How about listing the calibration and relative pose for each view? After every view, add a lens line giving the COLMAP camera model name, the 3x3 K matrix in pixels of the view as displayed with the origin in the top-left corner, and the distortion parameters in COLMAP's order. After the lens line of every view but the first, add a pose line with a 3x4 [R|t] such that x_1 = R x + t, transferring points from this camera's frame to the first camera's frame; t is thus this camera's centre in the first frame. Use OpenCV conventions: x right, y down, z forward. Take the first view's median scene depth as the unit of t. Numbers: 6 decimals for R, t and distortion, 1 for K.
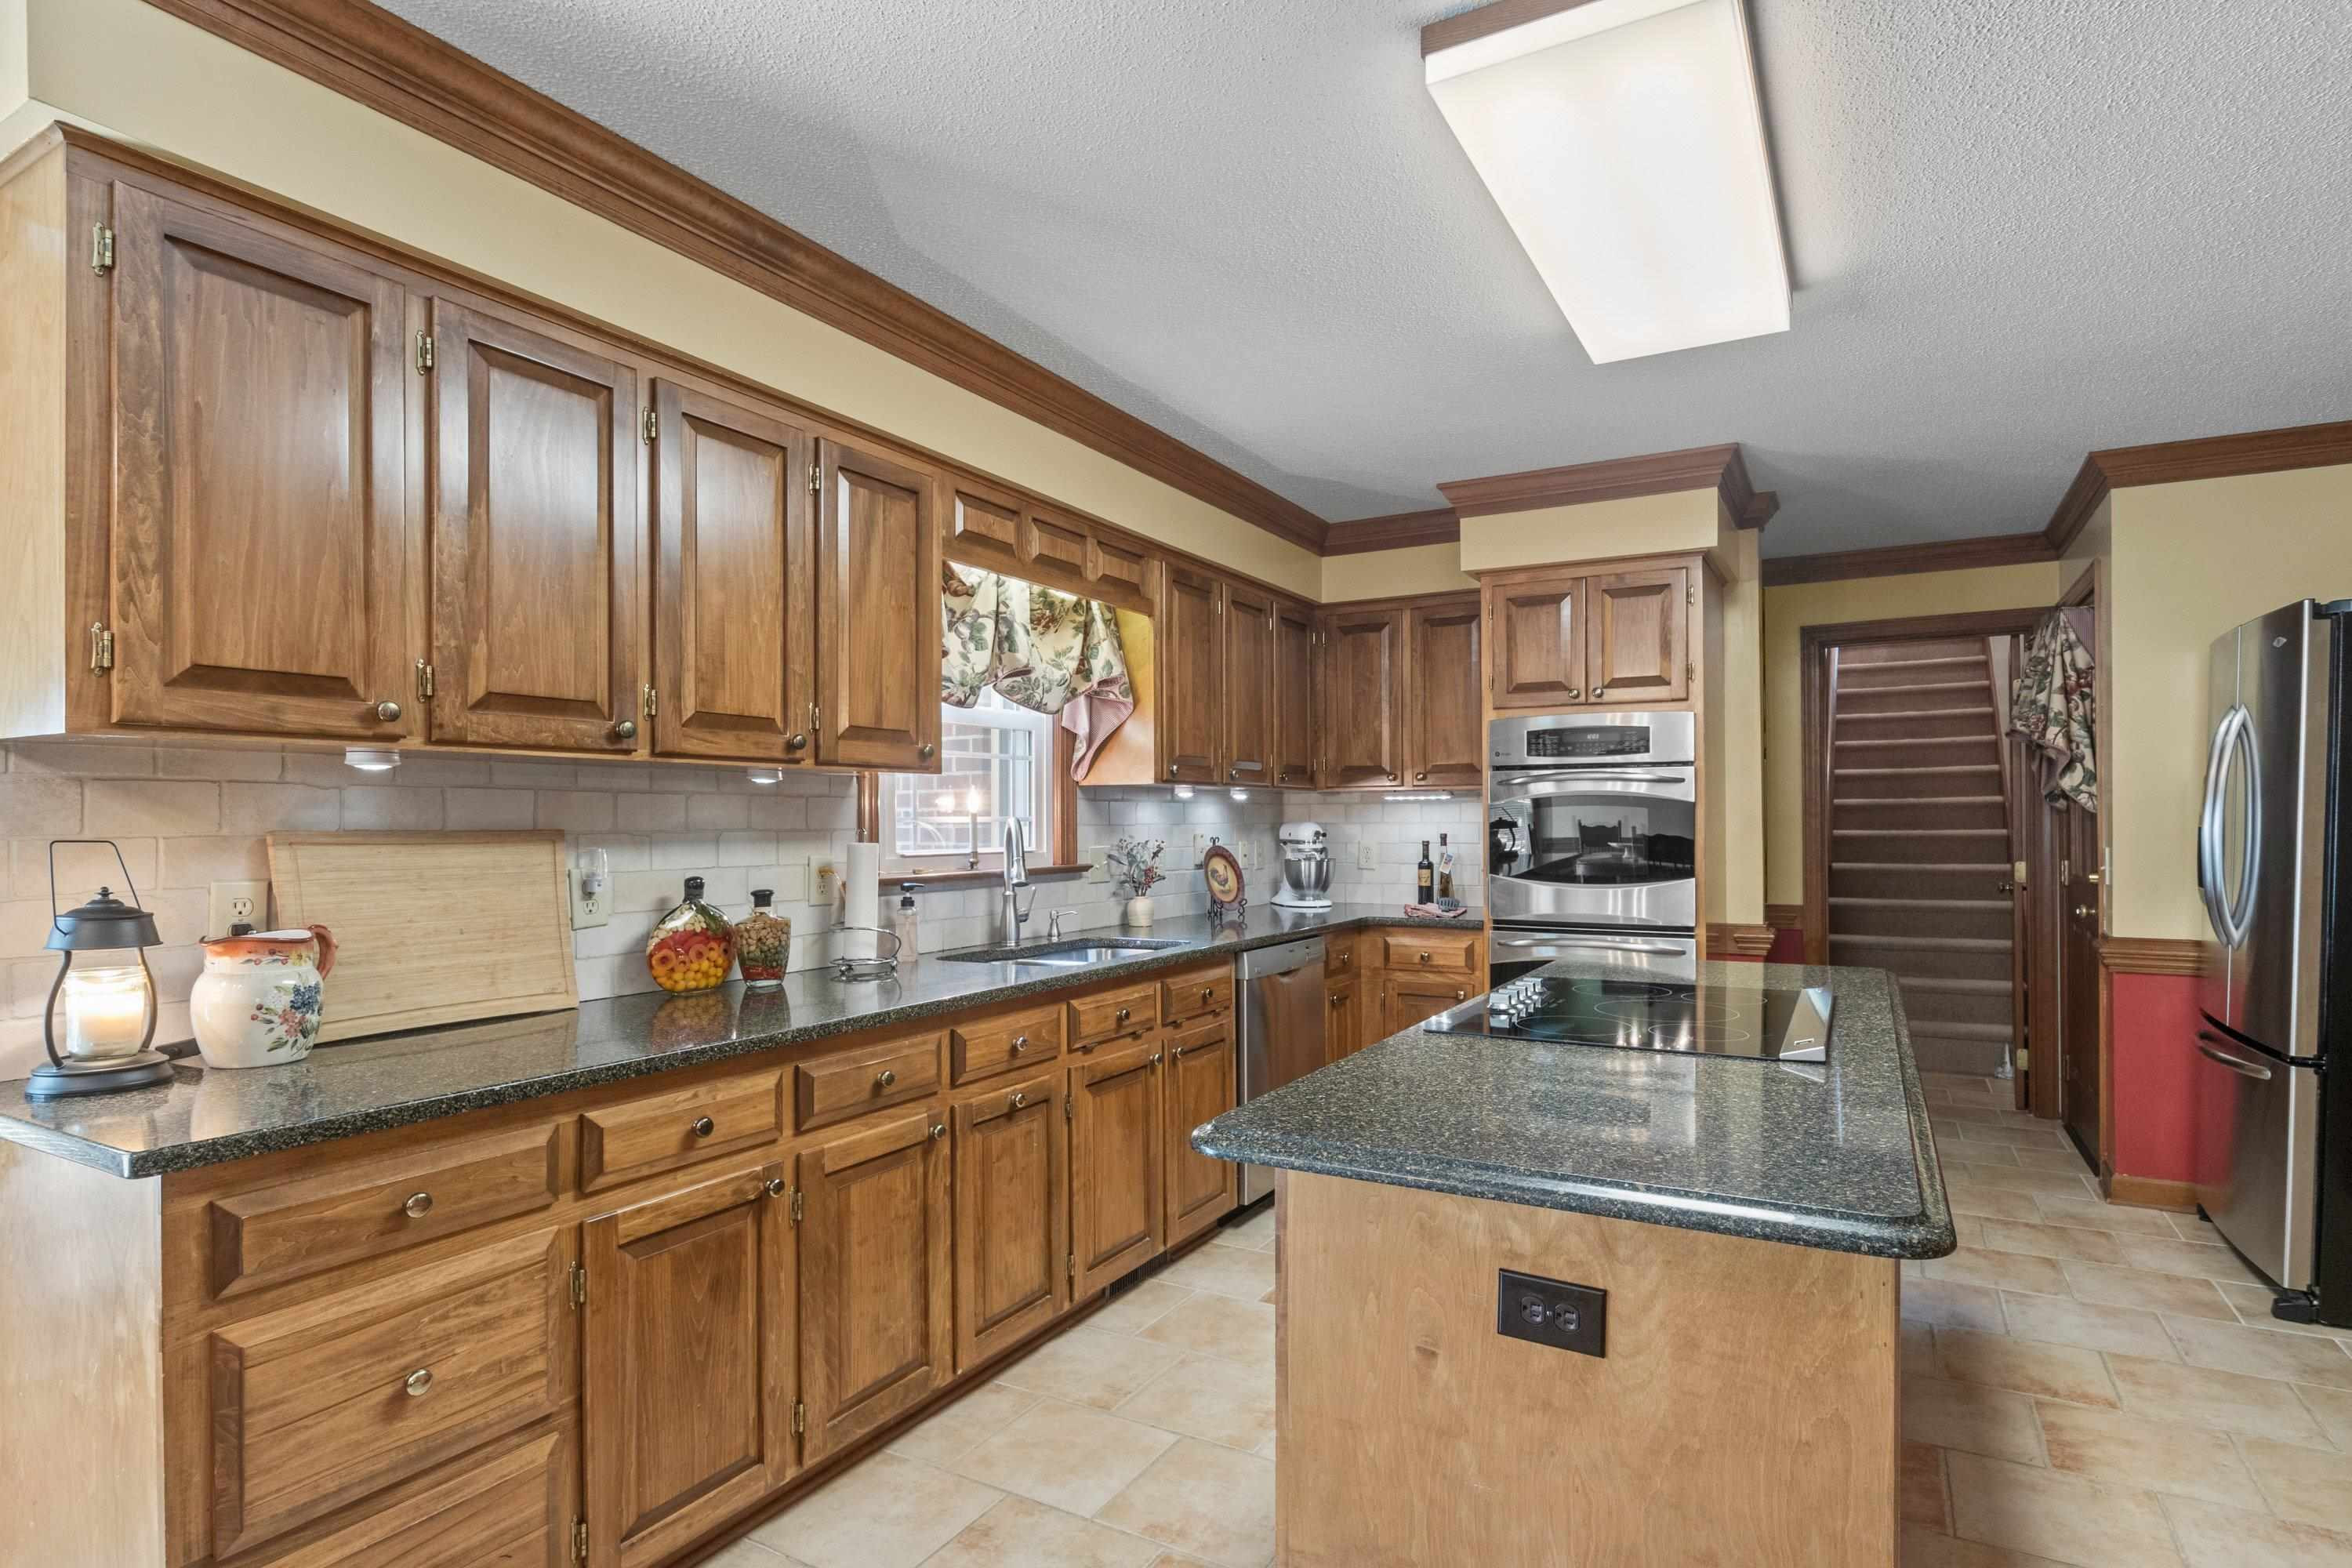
lens RADIAL K [[1198.4, 0, 1179.6], [0, 1198.4, 815.0], [0, 0, 1]] dist [-0.001128, -0.000069]
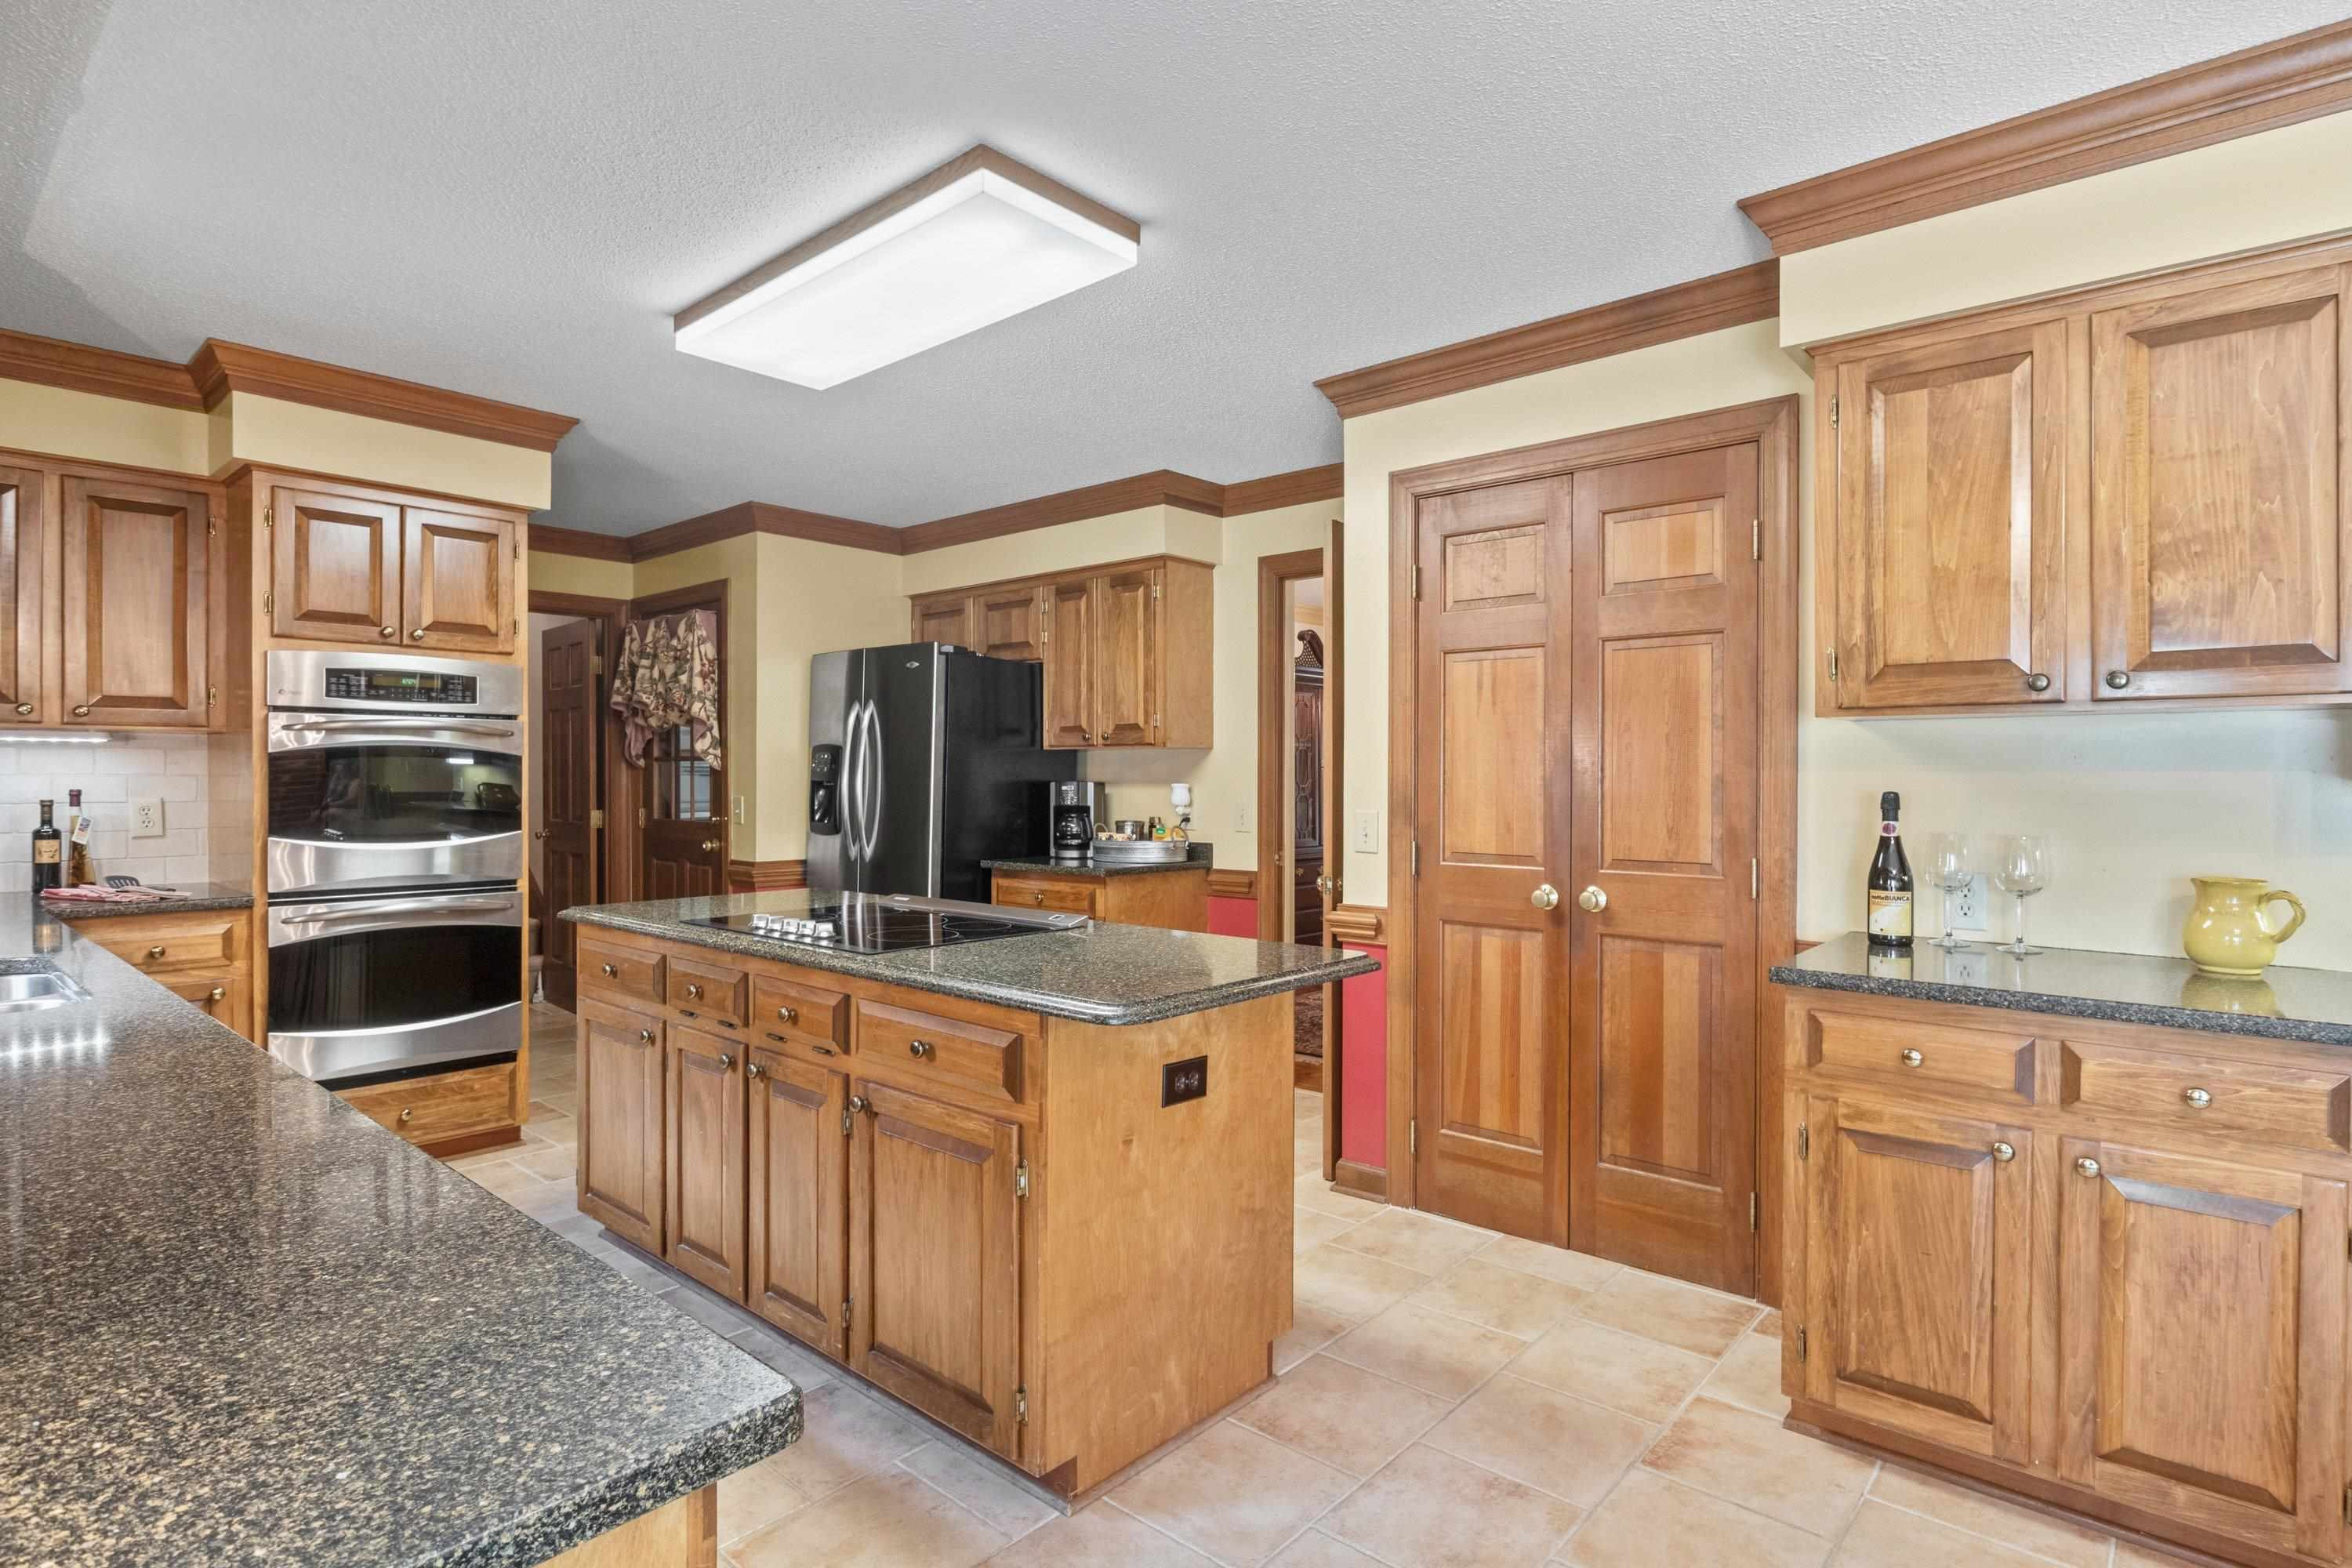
lens RADIAL K [[1202.9, 0, 1190.6], [0, 1202.9, 781.1], [0, 0, 1]] dist [-0.001042, 0.000608]
pose [[0.204130, 0.000658, 0.978944, -0.442195], [-0.008789, 0.999961, 0.001161, 0.004406], [-0.978904, -0.008841, 0.204127, 0.234452]]
